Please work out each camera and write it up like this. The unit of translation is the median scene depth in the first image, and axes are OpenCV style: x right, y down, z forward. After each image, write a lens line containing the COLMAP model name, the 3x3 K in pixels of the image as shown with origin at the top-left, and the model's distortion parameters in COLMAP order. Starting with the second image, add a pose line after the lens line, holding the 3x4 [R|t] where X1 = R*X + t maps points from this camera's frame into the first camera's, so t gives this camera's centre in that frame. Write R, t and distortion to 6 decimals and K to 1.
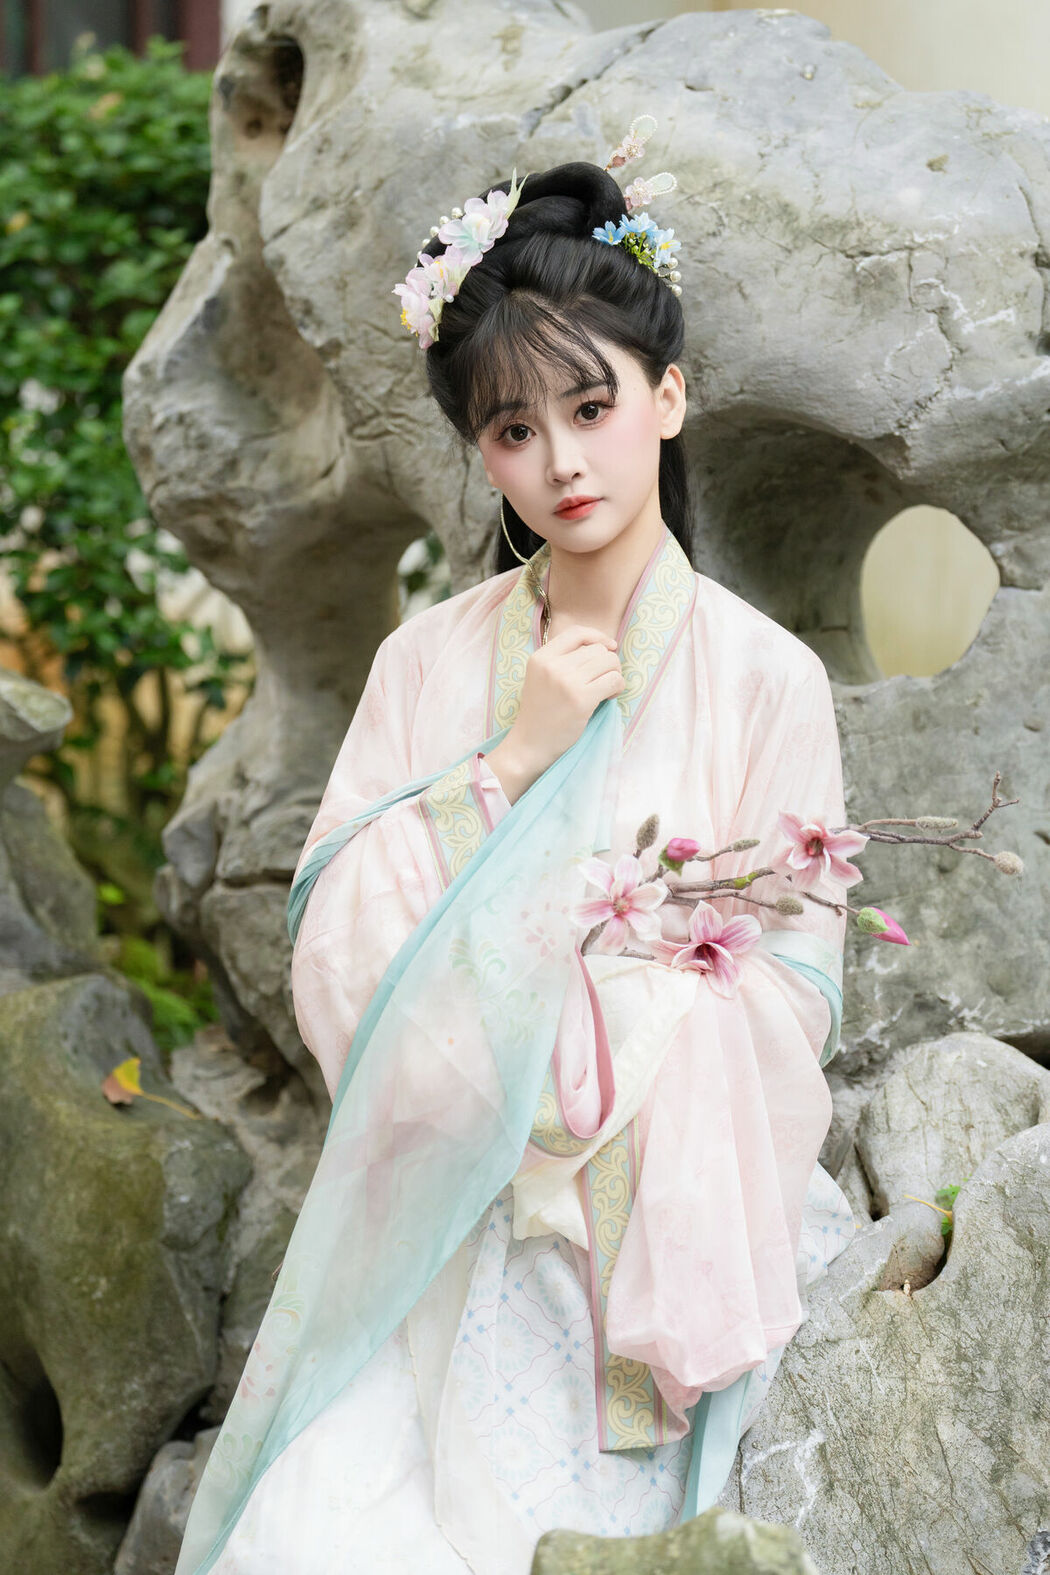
lens RADIAL K [[4664.3, 0, 546.5], [0, 4664.3, 773.4], [0, 0, 1]] dist [0.558620, -0.071391]
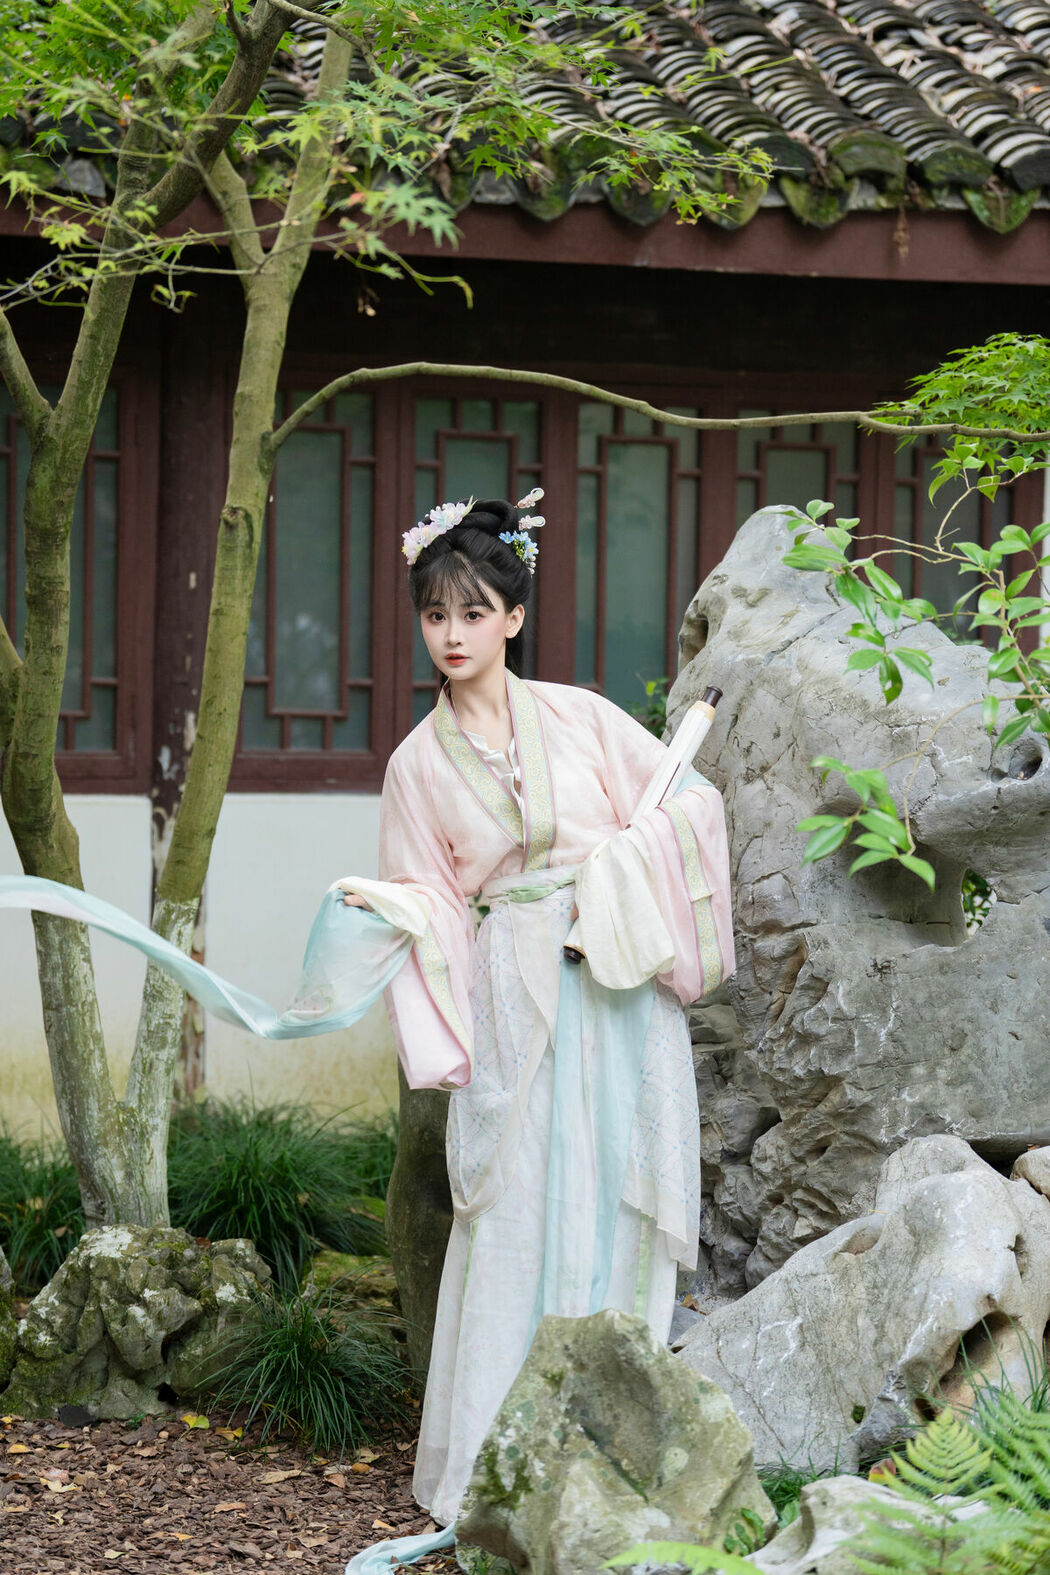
lens RADIAL K [[3557.3, 0, 522.1], [0, 3557.3, 756.6], [0, 0, 1]] dist [0.104812, 1.221577]
pose [[0.925415, 0.016779, -0.378582, 0.456149], [-0.057377, 0.993706, -0.096213, 0.050667], [0.374585, 0.110759, 0.920553, -0.395761]]
